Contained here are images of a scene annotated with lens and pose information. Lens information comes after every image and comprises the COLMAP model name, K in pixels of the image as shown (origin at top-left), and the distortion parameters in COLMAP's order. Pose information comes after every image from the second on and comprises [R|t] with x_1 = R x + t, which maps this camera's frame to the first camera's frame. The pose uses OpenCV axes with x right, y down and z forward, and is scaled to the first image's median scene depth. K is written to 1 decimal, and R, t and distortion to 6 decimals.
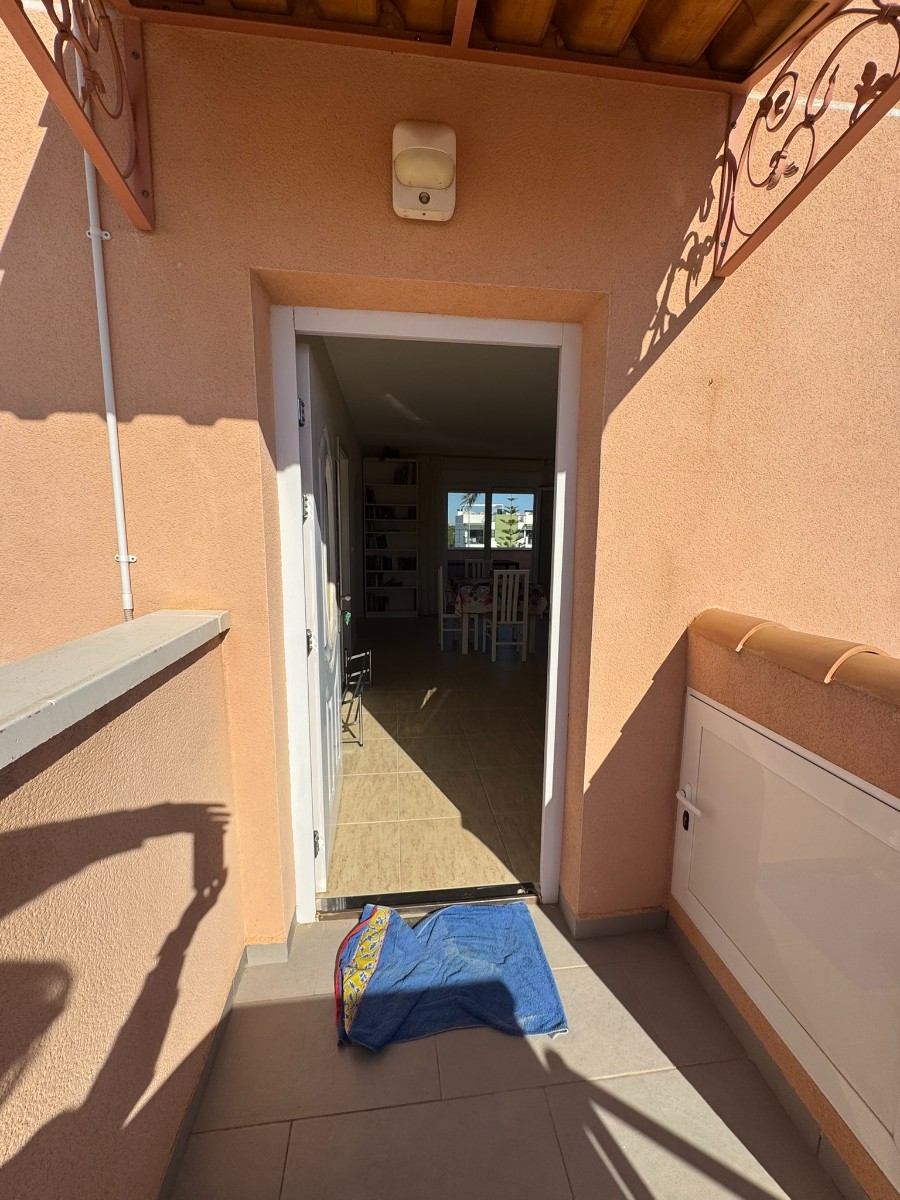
lens RADIAL K [[479.2, 0, 454.8], [0, 479.2, 599.8], [0, 0, 1]] dist [-0.003022, 0.000265]
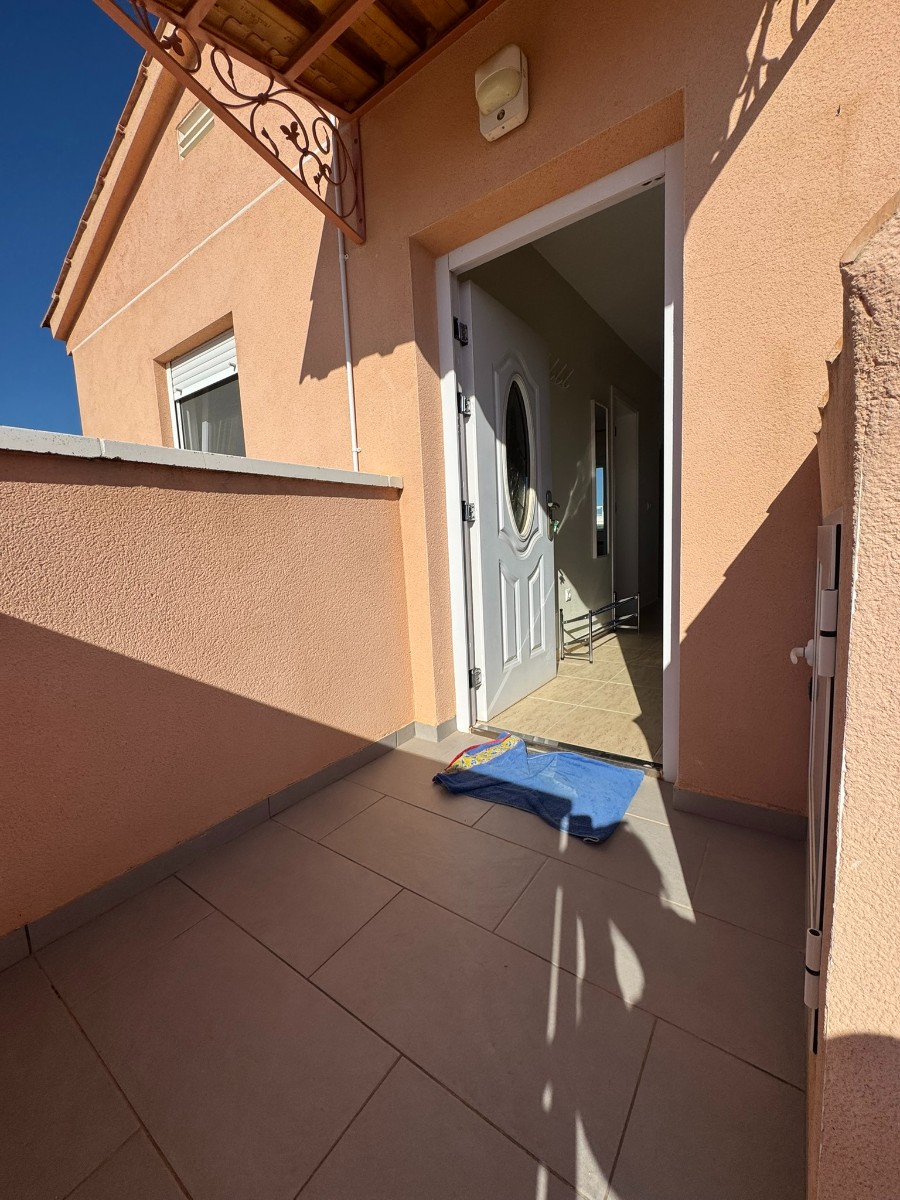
lens RADIAL K [[479.2, 0, 451.0], [0, 479.2, 596.6], [0, 0, 1]] dist [-0.003022, 0.000265]
pose [[0.733399, 0.033901, -0.678953, 0.642799], [-0.042488, 0.999089, 0.003991, 0.369906], [0.678470, 0.025921, 0.734171, 0.021994]]
